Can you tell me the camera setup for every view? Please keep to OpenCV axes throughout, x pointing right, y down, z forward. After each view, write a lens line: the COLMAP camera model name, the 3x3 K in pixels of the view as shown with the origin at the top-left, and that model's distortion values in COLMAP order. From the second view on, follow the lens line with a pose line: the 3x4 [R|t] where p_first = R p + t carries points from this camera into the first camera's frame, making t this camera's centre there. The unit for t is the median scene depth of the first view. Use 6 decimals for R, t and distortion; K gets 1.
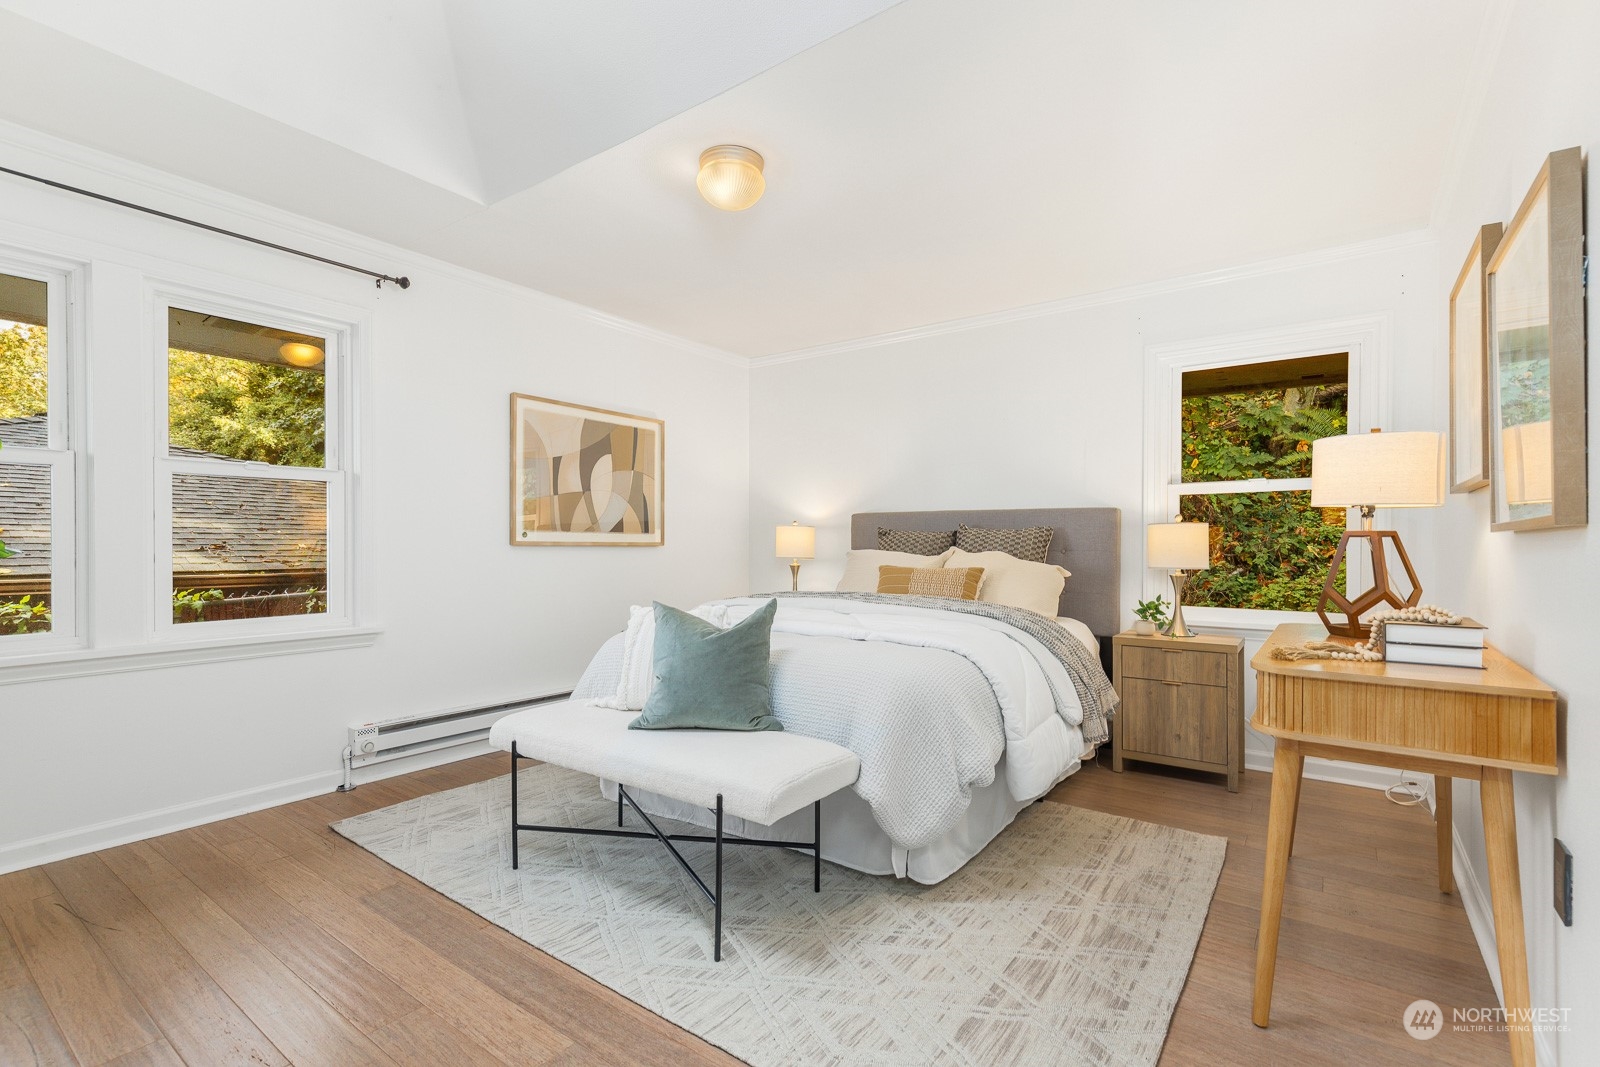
lens RADIAL K [[739.2, 0, 795.8], [0, 739.2, 544.2], [0, 0, 1]] dist [0.007780, -0.002857]
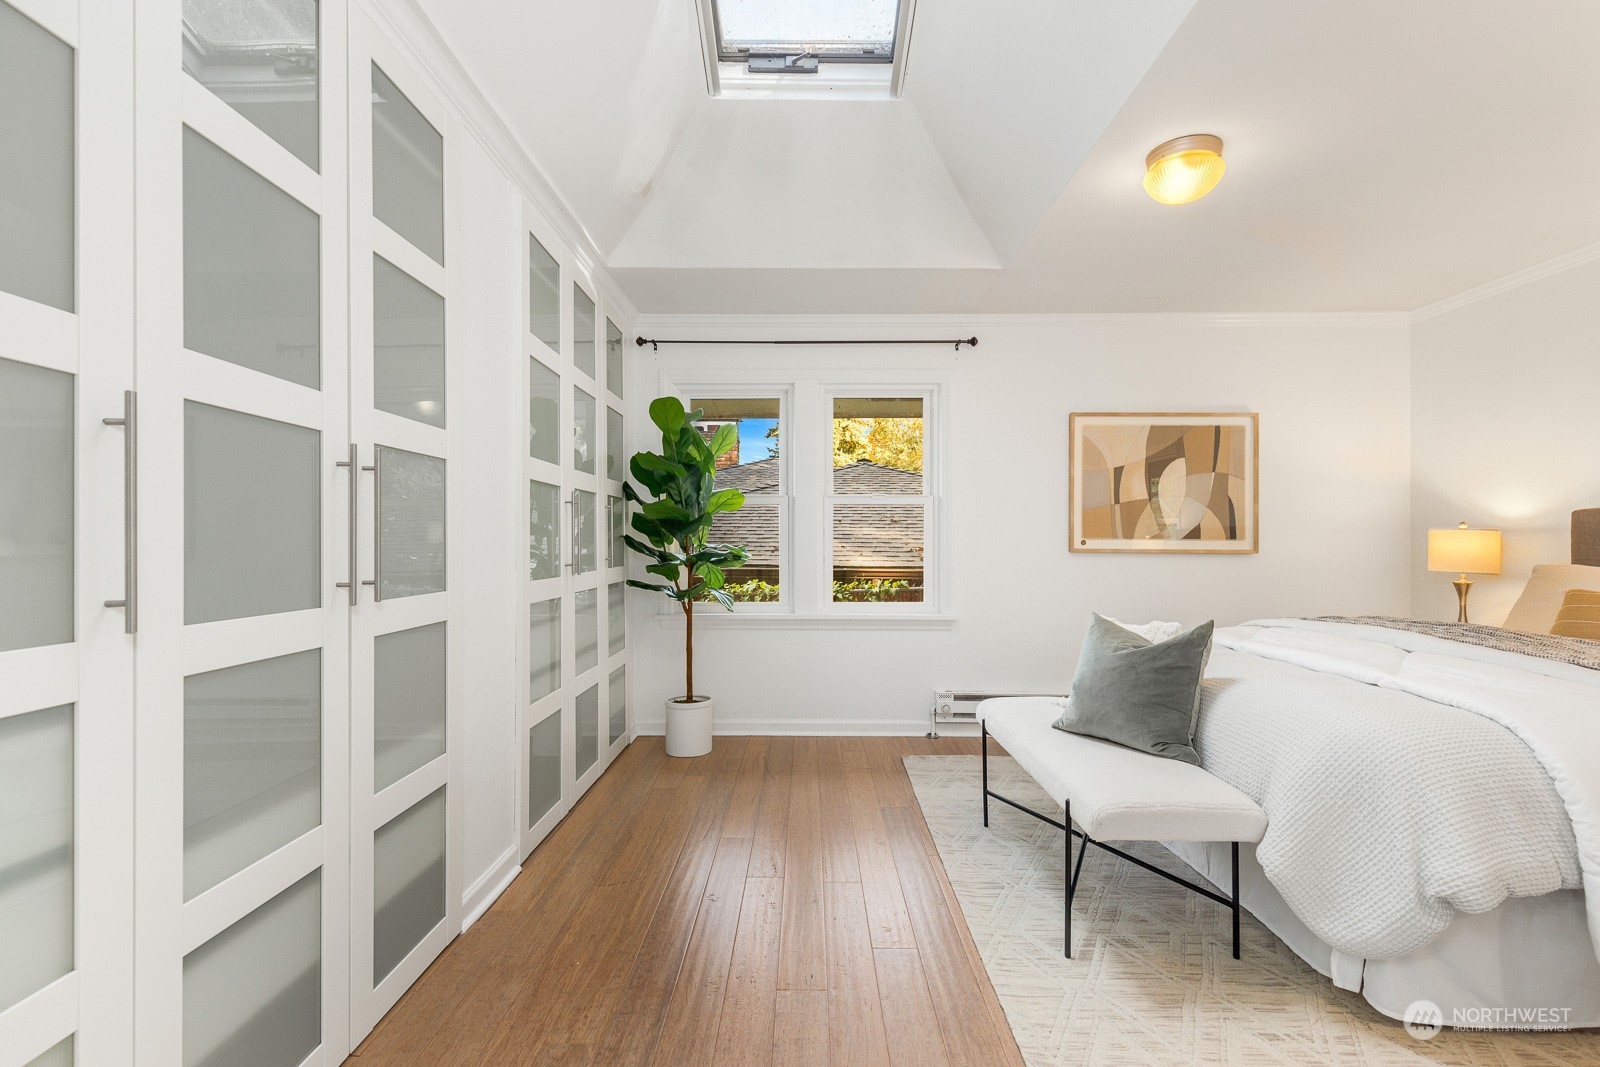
lens RADIAL K [[739.2, 0, 785.1], [0, 739.2, 532.7], [0, 0, 1]] dist [0.007780, -0.002857]
pose [[0.559388, -0.008246, -0.828865, 0.335047], [-0.000752, 0.999945, -0.010456, -0.018462], [0.828906, 0.006472, 0.559351, 0.044265]]
